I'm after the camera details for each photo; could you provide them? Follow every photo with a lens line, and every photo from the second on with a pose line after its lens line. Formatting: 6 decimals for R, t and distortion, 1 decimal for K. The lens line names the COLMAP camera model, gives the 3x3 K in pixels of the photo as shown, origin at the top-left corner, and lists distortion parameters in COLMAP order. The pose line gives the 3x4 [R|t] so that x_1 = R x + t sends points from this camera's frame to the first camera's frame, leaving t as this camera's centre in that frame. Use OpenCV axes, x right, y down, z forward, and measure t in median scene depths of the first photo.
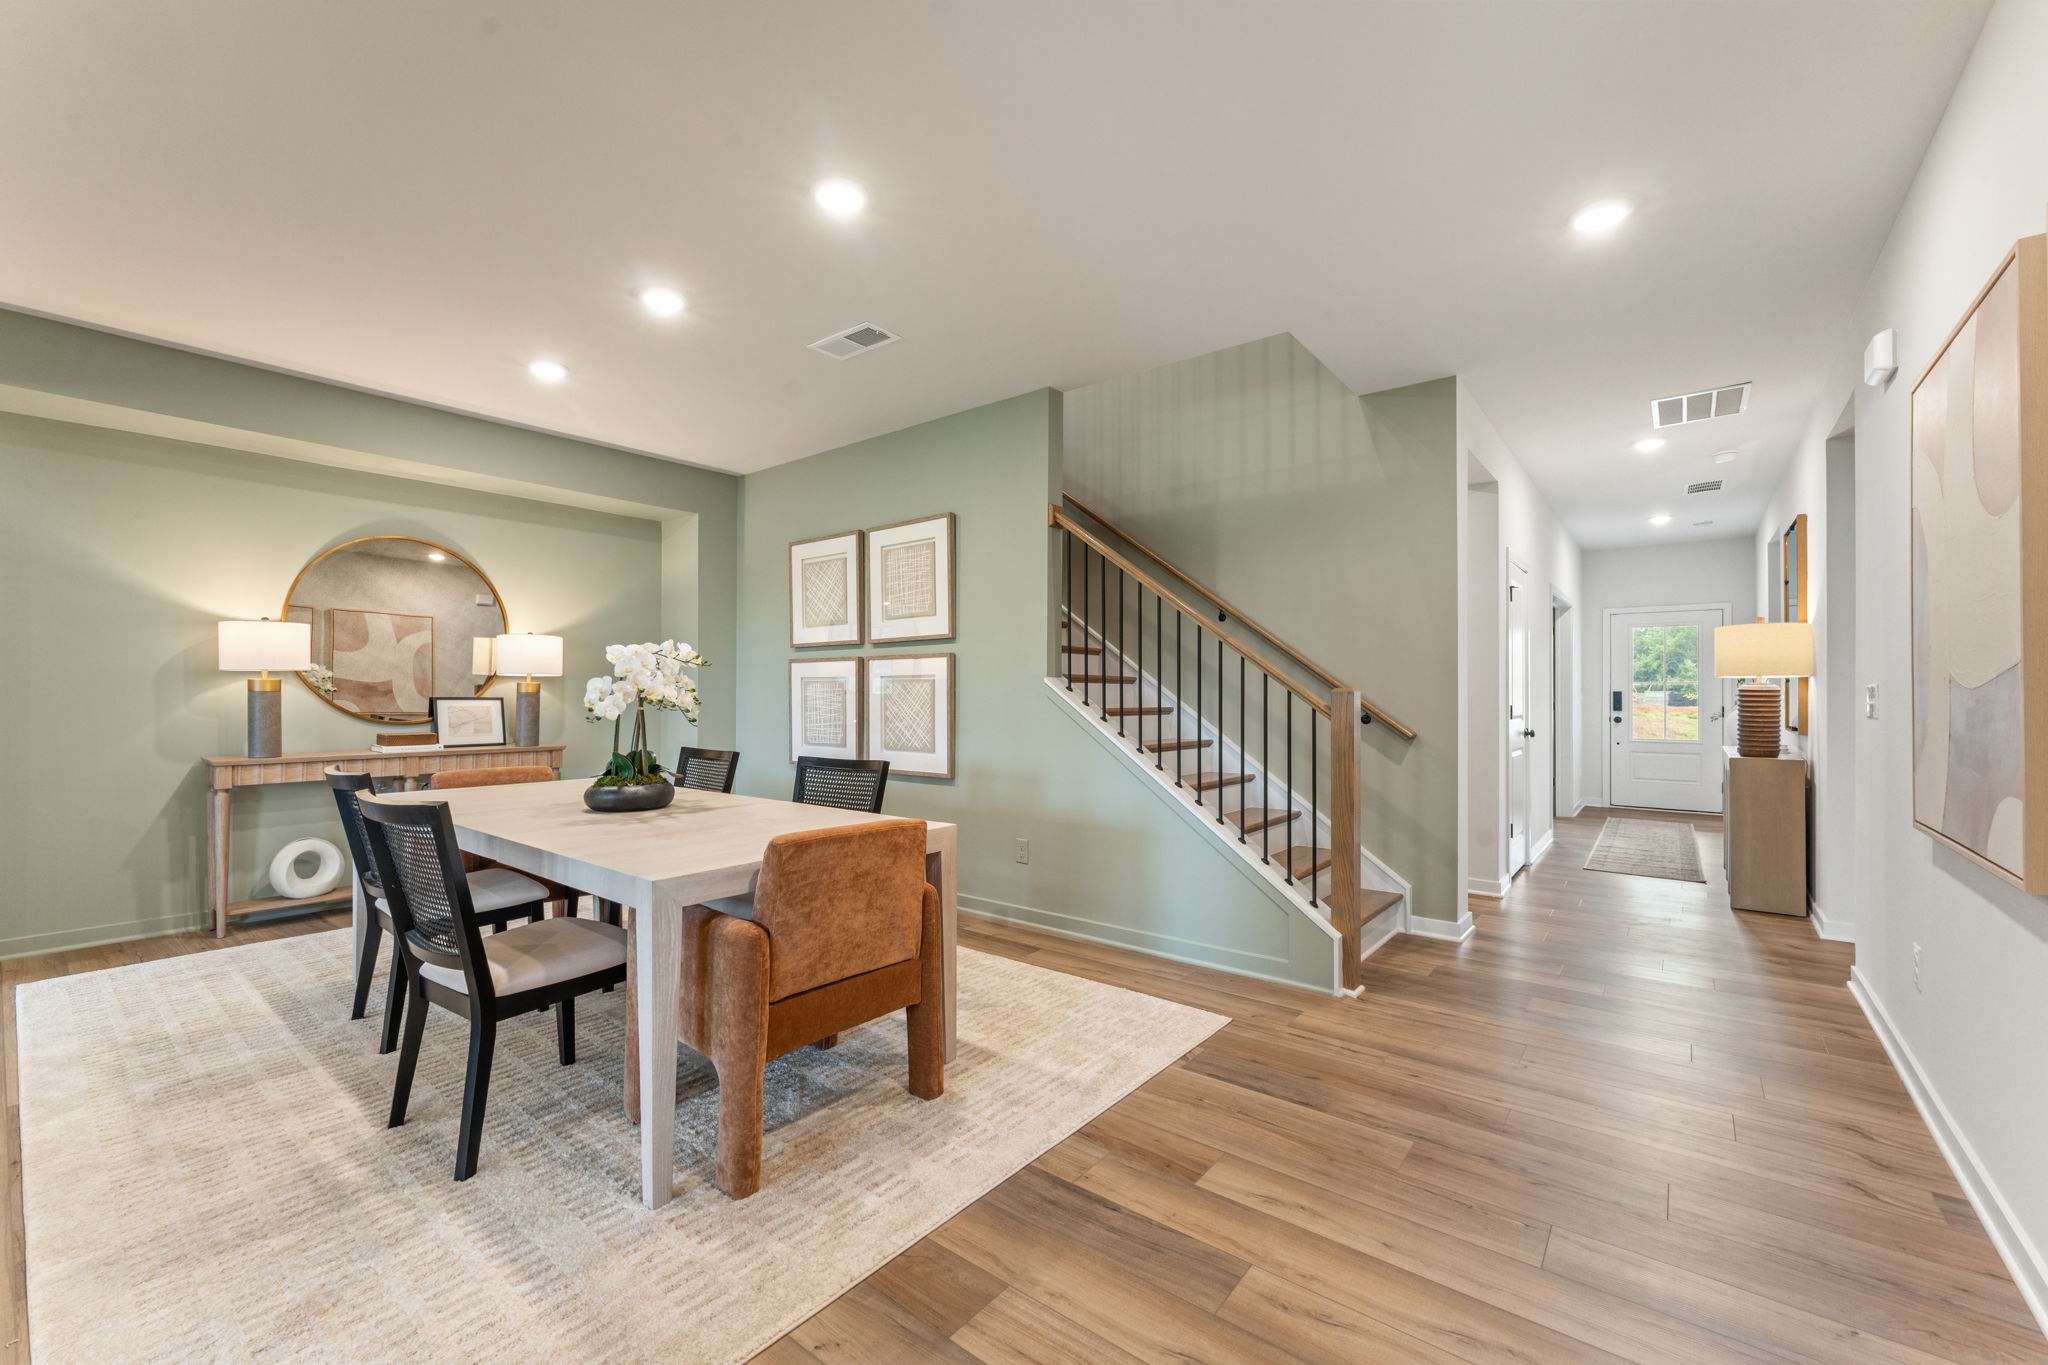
lens RADIAL K [[841.0, 0, 1020.7], [0, 841.0, 689.8], [0, 0, 1]] dist [0.001881, -0.000686]
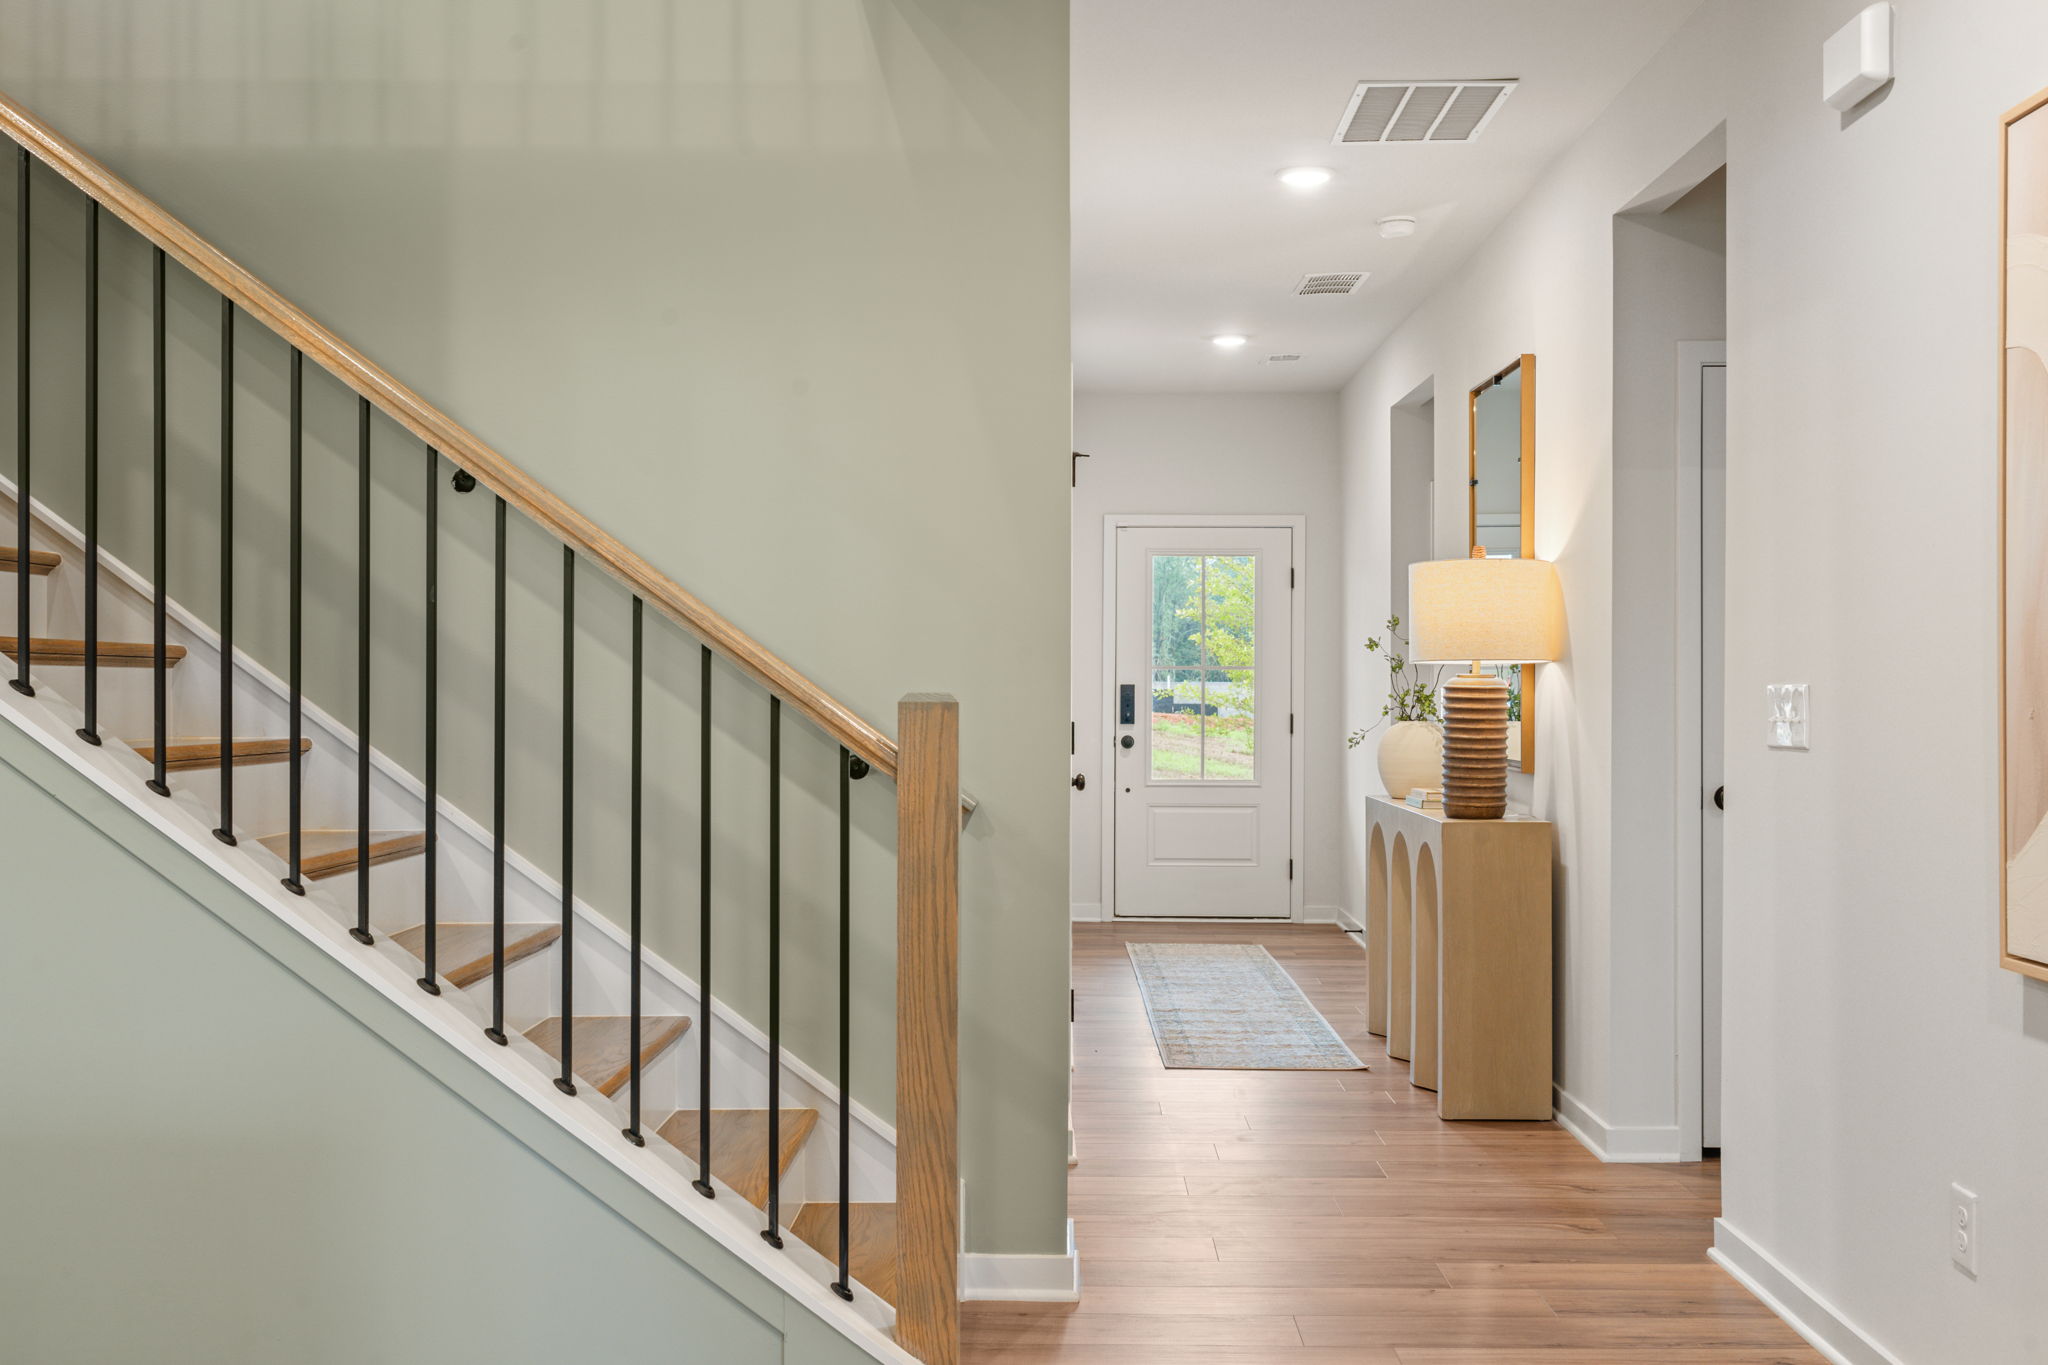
lens RADIAL K [[2005.1, 0, 1037.5], [0, 2005.1, 679.3], [0, 0, 1]] dist [-0.010168, 0.000000]
pose [[0.794776, 0.002470, 0.606898, -0.071571], [-0.004931, 0.999985, 0.002389, -0.006254], [-0.606883, -0.004891, 0.794776, 0.181548]]
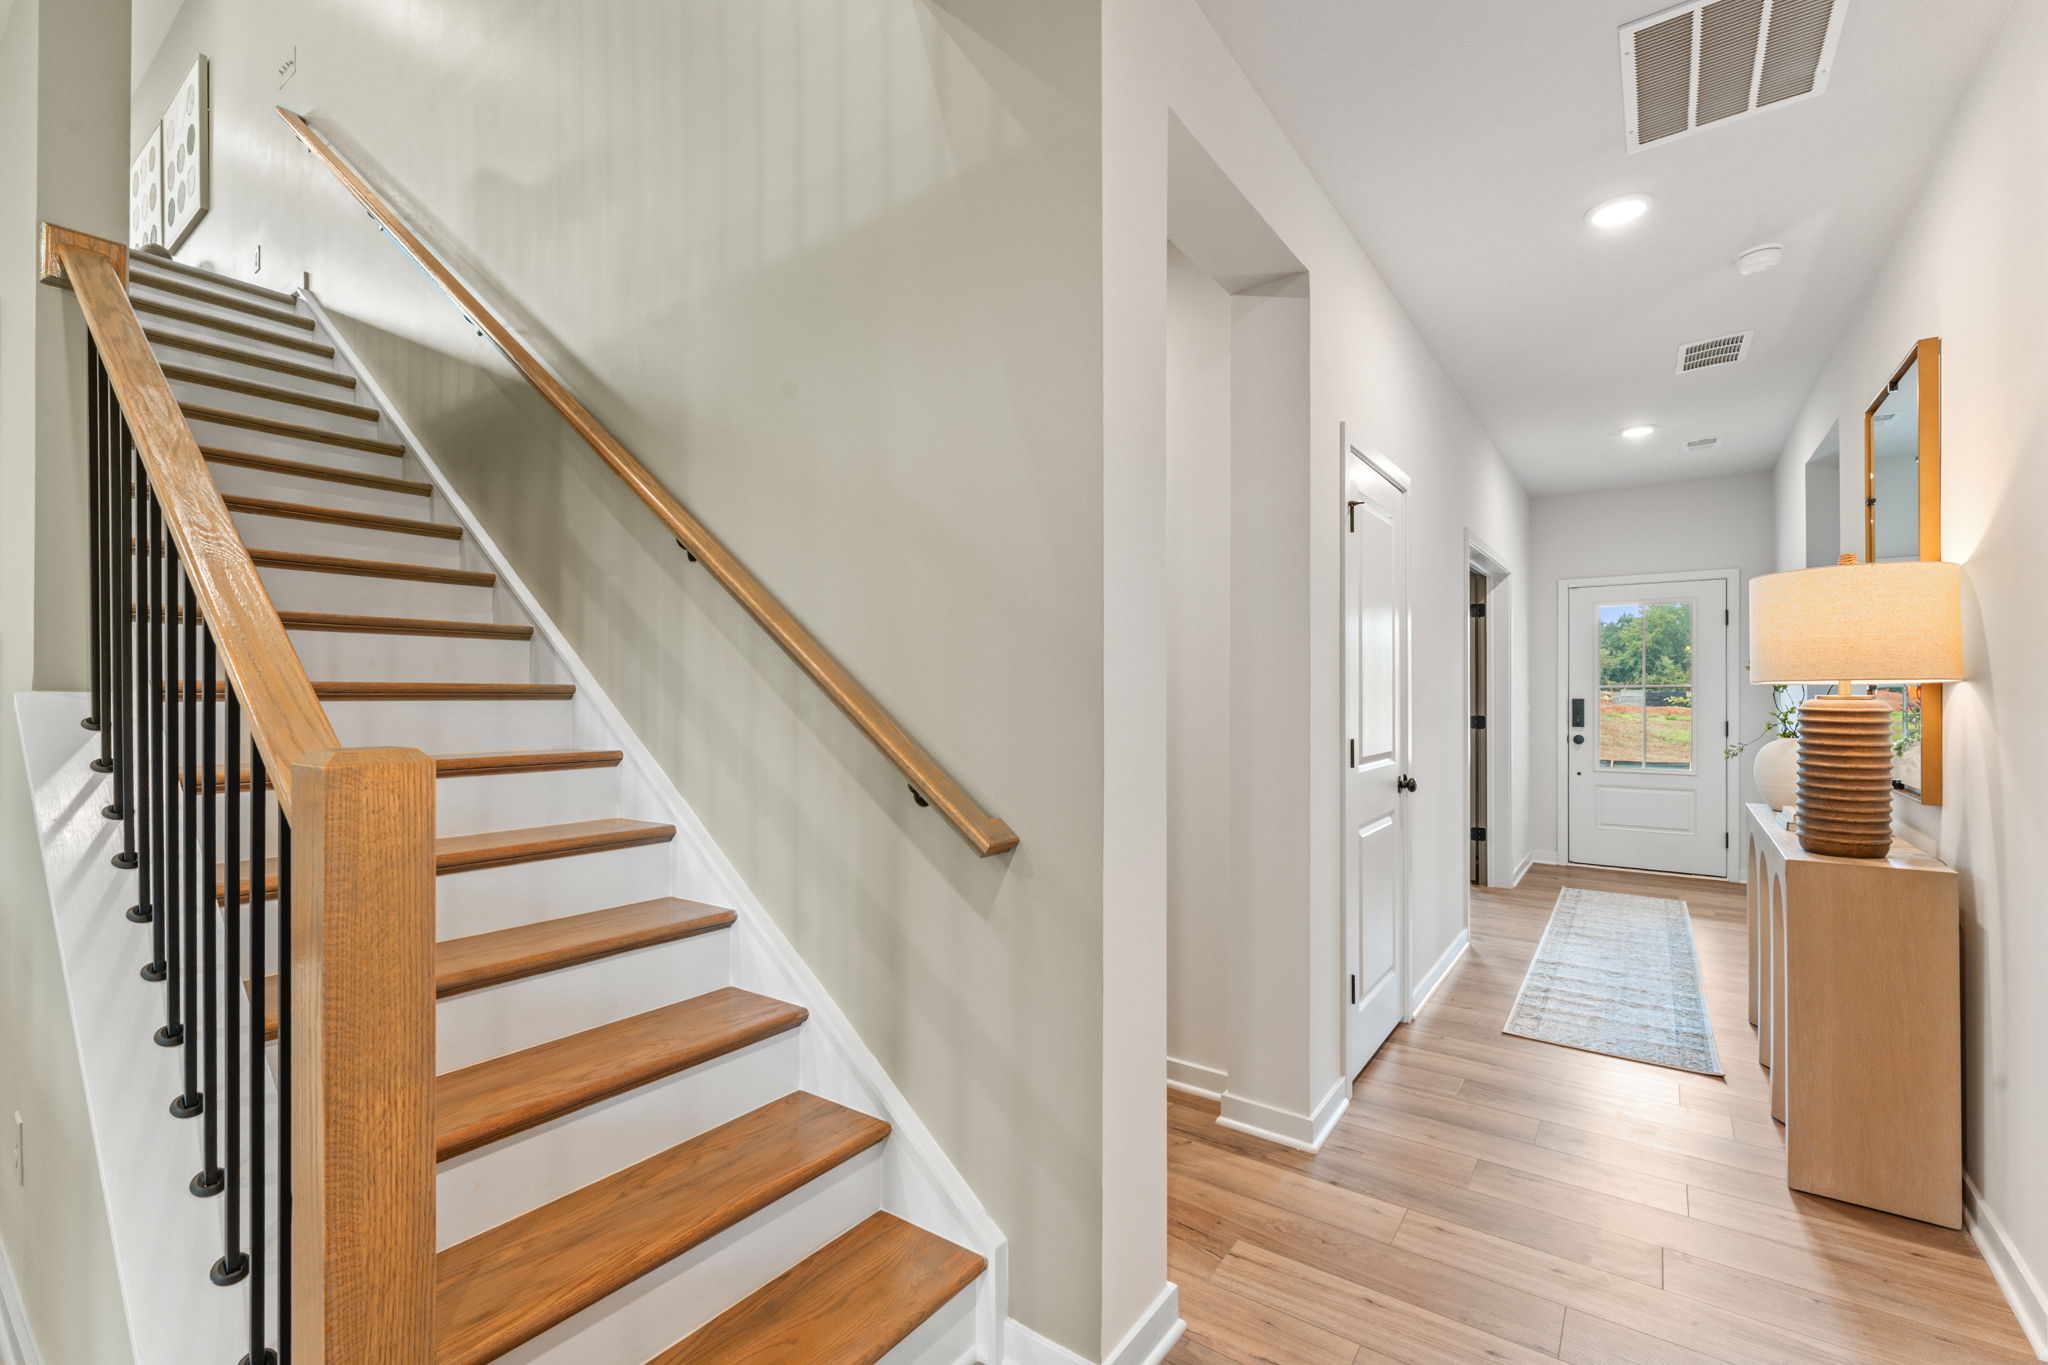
lens RADIAL K [[894.5, 0, 1015.8], [0, 894.5, 690.2], [0, 0, 1]] dist [-0.002592, 0.000096]
pose [[0.999104, -0.002736, 0.042239, 0.376076], [0.002705, 0.999996, 0.000801, -0.011994], [-0.042241, -0.000686, 0.999107, 0.496967]]
